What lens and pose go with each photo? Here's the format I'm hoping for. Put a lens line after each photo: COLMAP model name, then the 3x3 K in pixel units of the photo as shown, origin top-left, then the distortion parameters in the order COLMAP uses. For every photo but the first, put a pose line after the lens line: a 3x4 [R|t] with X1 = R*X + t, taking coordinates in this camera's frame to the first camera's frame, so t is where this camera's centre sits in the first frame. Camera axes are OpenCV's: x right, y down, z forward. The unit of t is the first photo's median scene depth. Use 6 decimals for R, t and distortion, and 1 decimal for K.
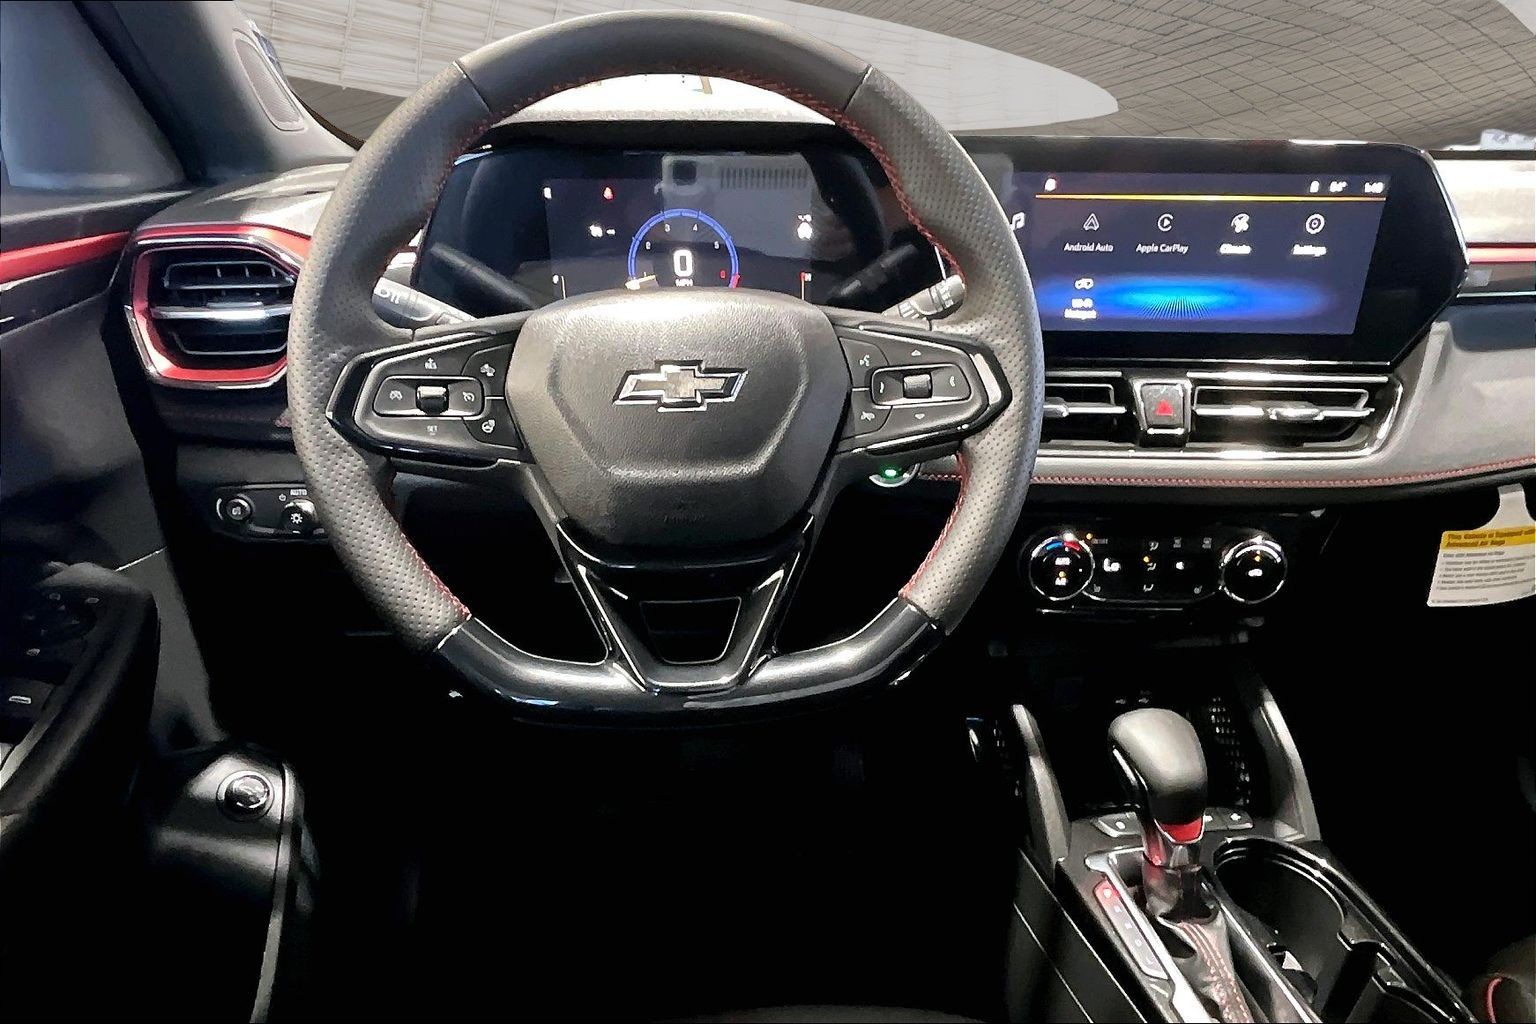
lens RADIAL K [[904.6, 0, 803.2], [0, 904.6, 559.2], [0, 0, 1]] dist [-0.007970, -0.003512]
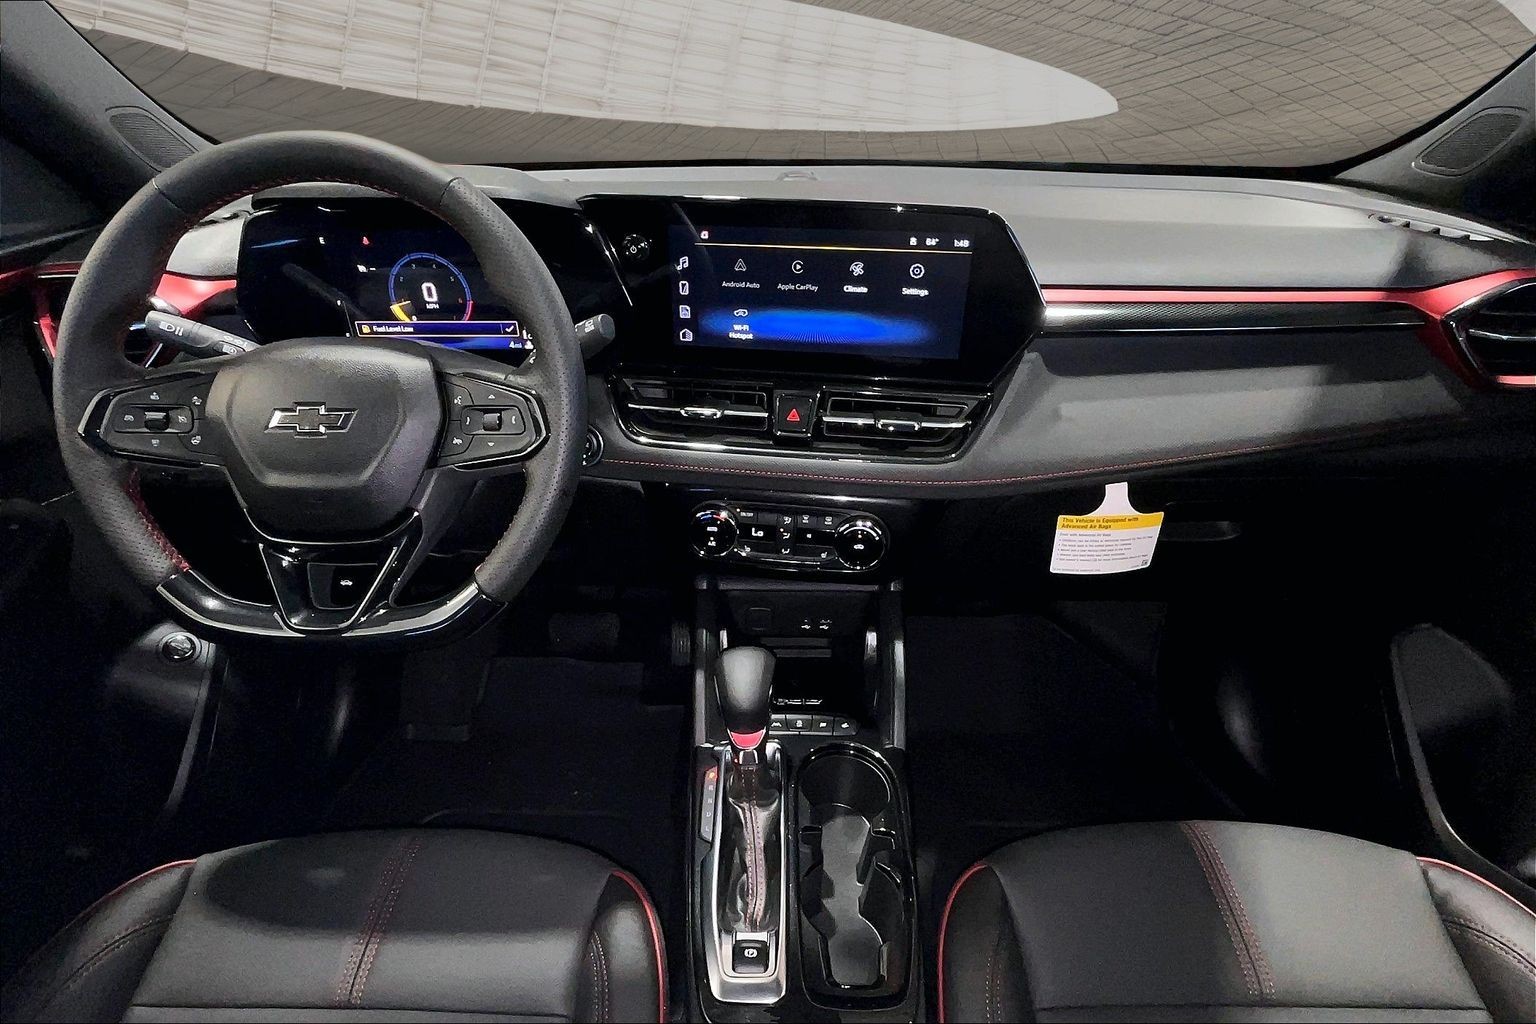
lens RADIAL K [[751.4, 0, 767.5], [0, 751.4, 522.0], [0, 0, 1]] dist [-0.010628, 0.002156]
pose [[0.992746, 0.059246, -0.104617, 0.487544], [-0.047413, 0.992556, 0.112184, -0.135914], [0.110485, -0.106410, 0.988165, -0.070183]]
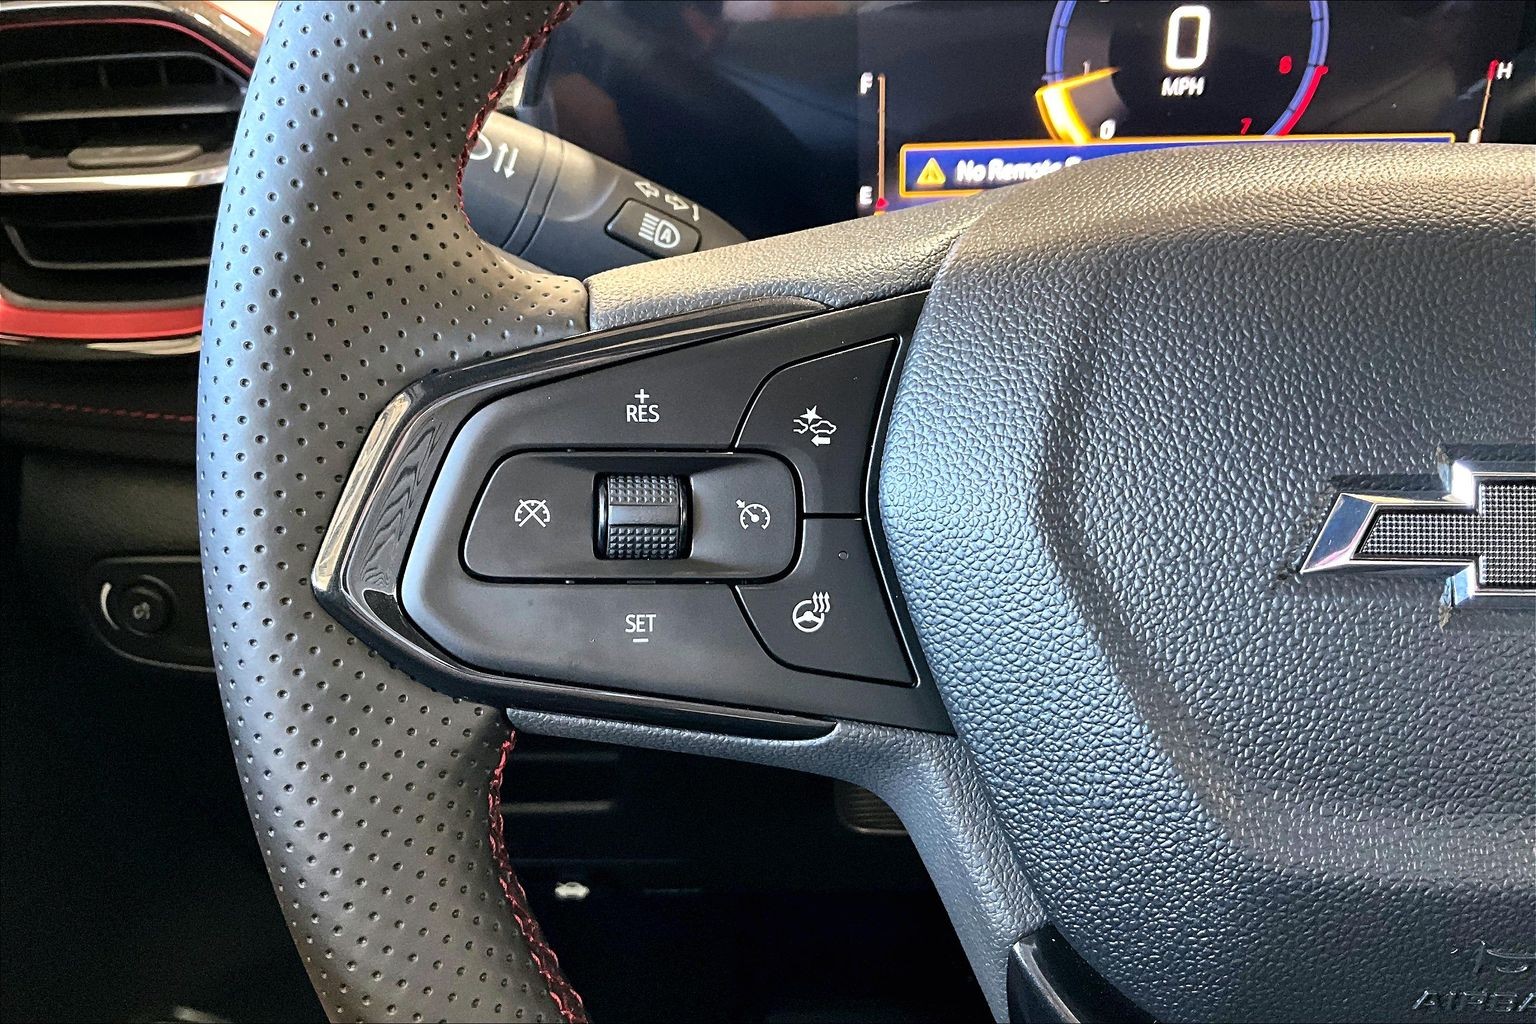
lens RADIAL K [[1283.8, 0, 754.8], [0, 1283.8, 487.9], [0, 0, 1]] dist [0.077430, -0.150740]
pose [[0.982769, 0.046071, -0.179005, -0.203857], [-0.040136, 0.998522, 0.036642, -0.142478], [0.180429, -0.028826, 0.983166, 0.398691]]
